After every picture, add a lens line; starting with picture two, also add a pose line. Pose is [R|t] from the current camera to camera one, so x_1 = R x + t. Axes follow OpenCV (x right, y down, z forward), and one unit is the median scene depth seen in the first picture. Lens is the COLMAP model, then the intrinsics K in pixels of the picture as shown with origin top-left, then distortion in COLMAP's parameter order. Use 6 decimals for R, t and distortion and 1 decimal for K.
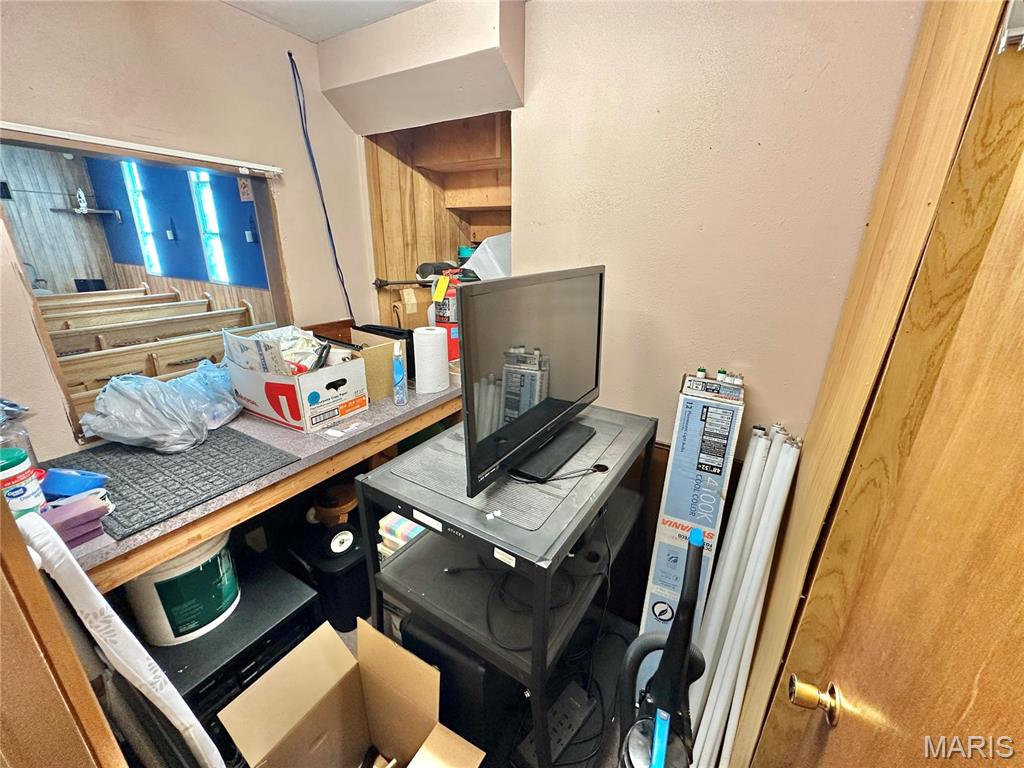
lens RADIAL K [[410.3, 0, 514.9], [0, 410.3, 382.1], [0, 0, 1]] dist [-0.002618, 0.000332]
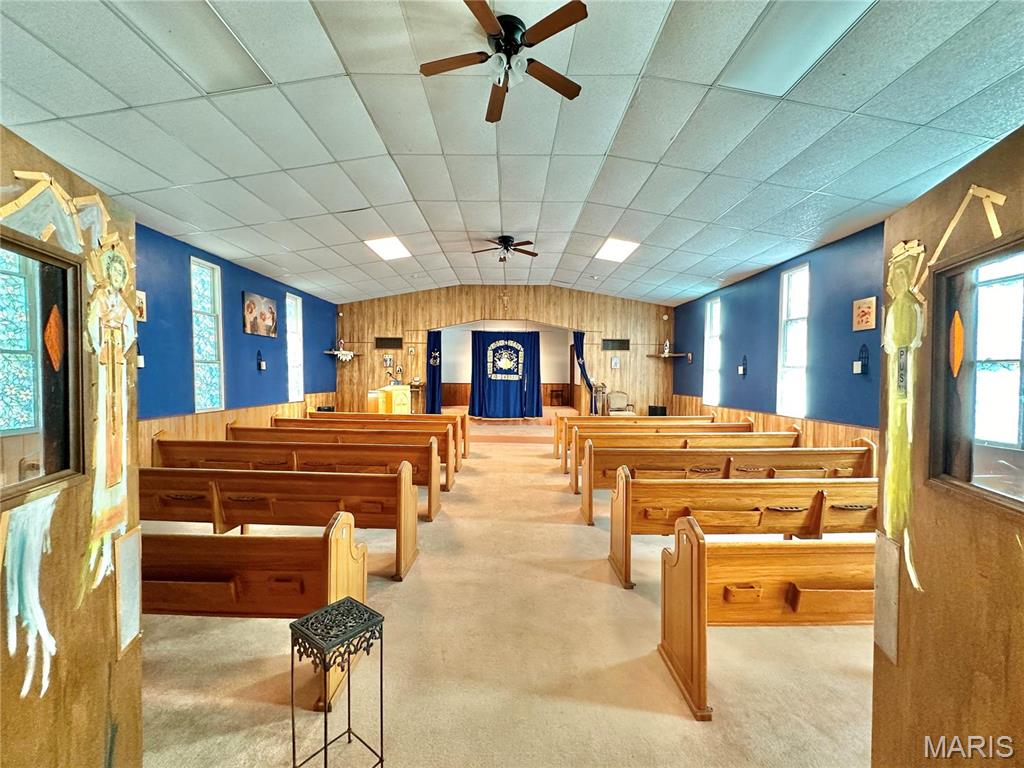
lens RADIAL K [[410.3, 0, 512.4], [0, 410.3, 379.8], [0, 0, 1]] dist [-0.002618, 0.000332]
pose [[0.533492, -0.009000, -0.845757, -0.783344], [-0.267824, 0.946691, -0.179015, 0.062111], [0.802282, 0.322017, 0.502642, -0.062562]]
